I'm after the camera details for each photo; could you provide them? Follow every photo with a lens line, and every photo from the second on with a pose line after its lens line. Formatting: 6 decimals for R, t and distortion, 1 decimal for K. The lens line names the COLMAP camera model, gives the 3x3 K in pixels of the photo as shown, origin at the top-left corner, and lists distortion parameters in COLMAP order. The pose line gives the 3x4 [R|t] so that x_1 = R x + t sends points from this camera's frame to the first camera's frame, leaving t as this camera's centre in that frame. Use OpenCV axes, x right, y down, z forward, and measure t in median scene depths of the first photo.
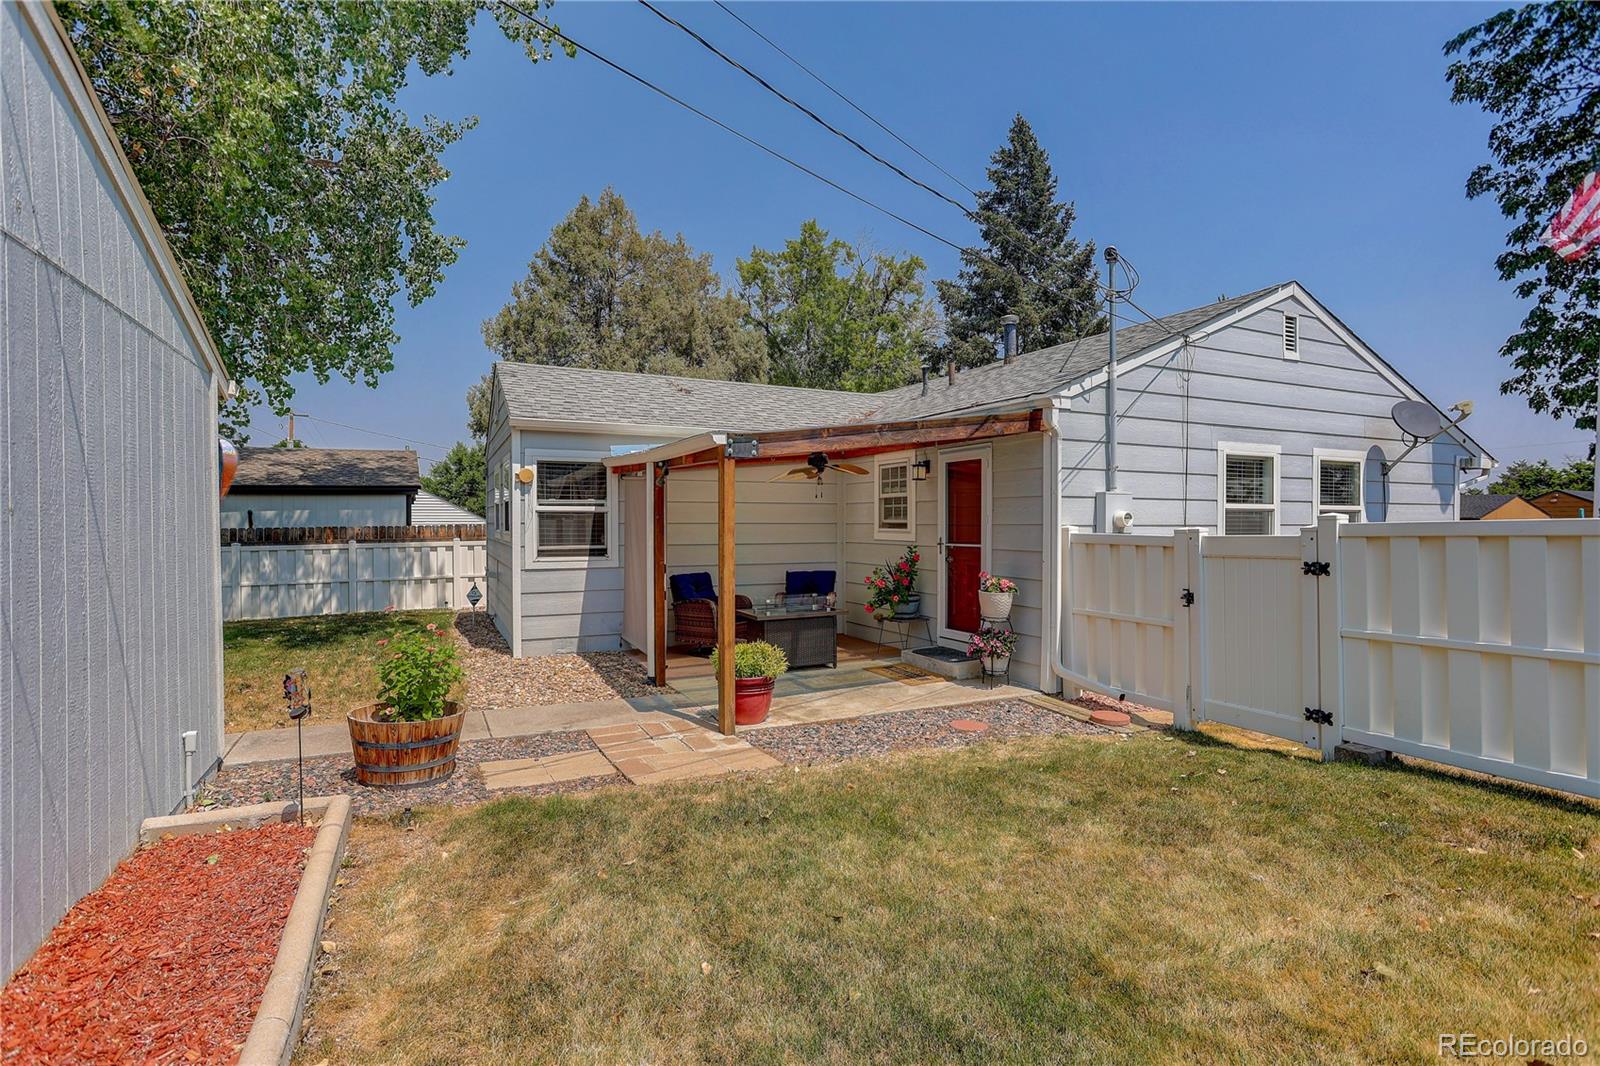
lens RADIAL K [[776.6, 0, 790.7], [0, 776.6, 534.9], [0, 0, 1]] dist [-0.059162, 0.033515]
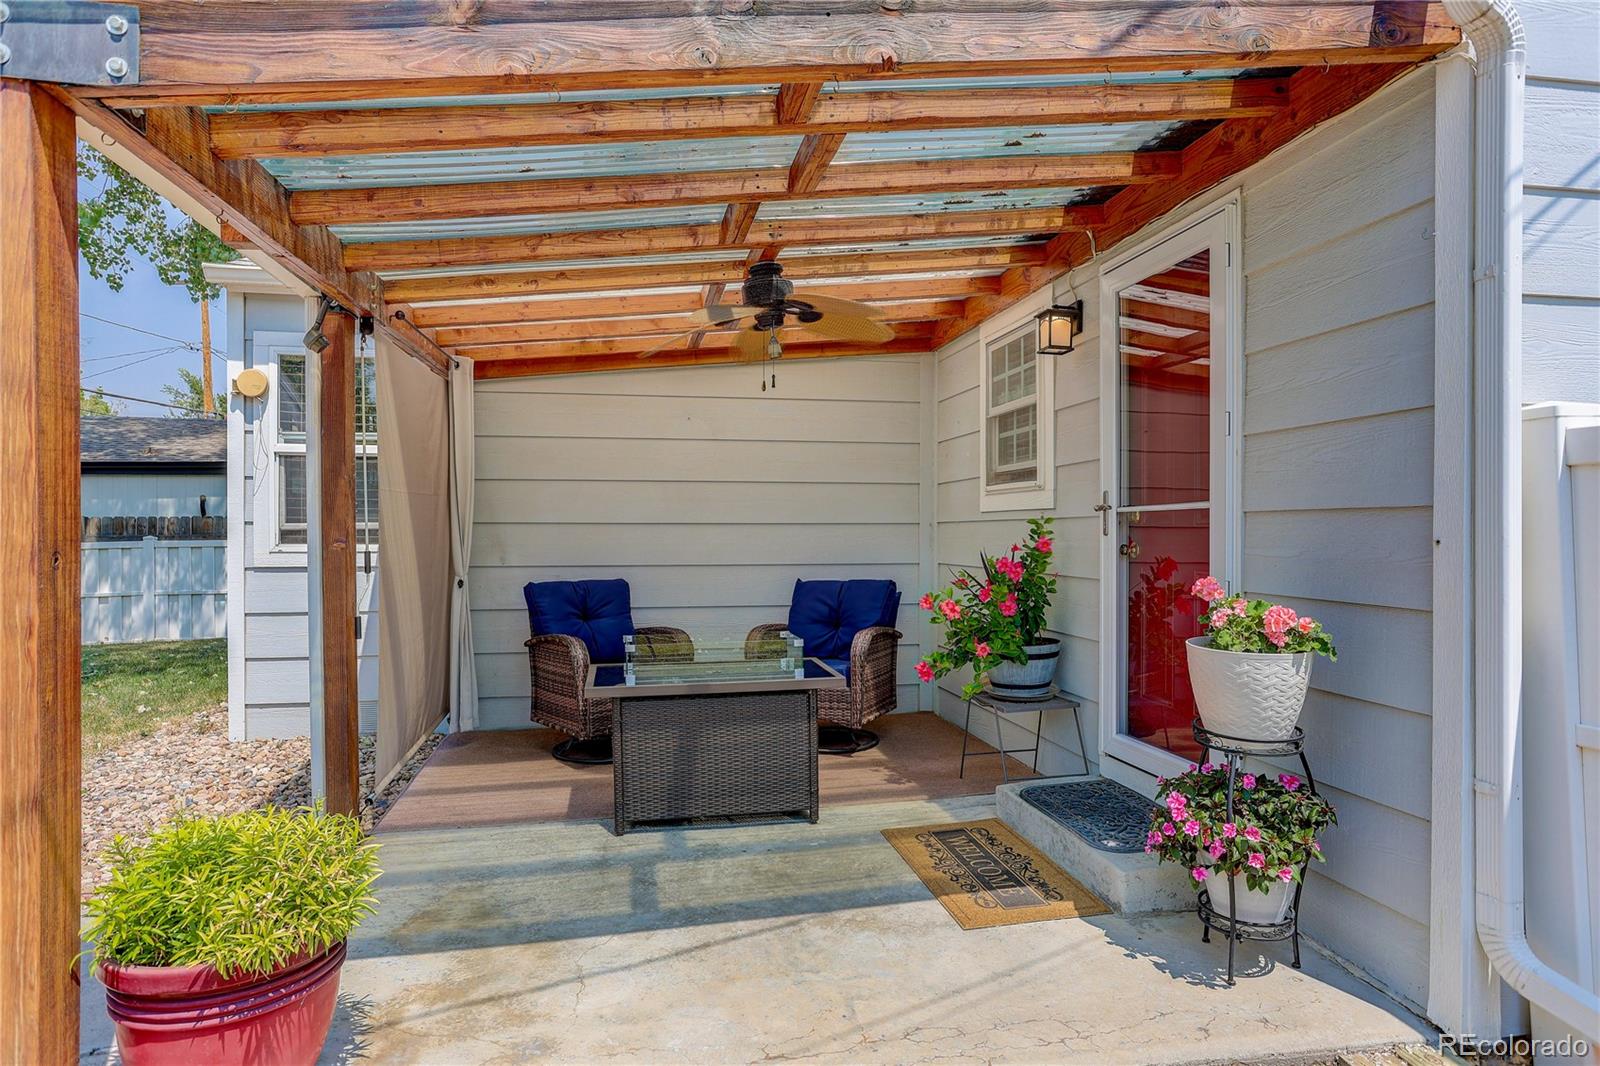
lens RADIAL K [[889.5, 0, 800.0], [0, 889.5, 533.0], [0, 0, 1]] dist [0.002810, 0.001393]
pose [[0.964311, -0.001615, -0.264768, 0.163932], [-0.002783, 0.999864, -0.016235, 0.030740], [0.264759, 0.016393, 0.964175, 0.537599]]
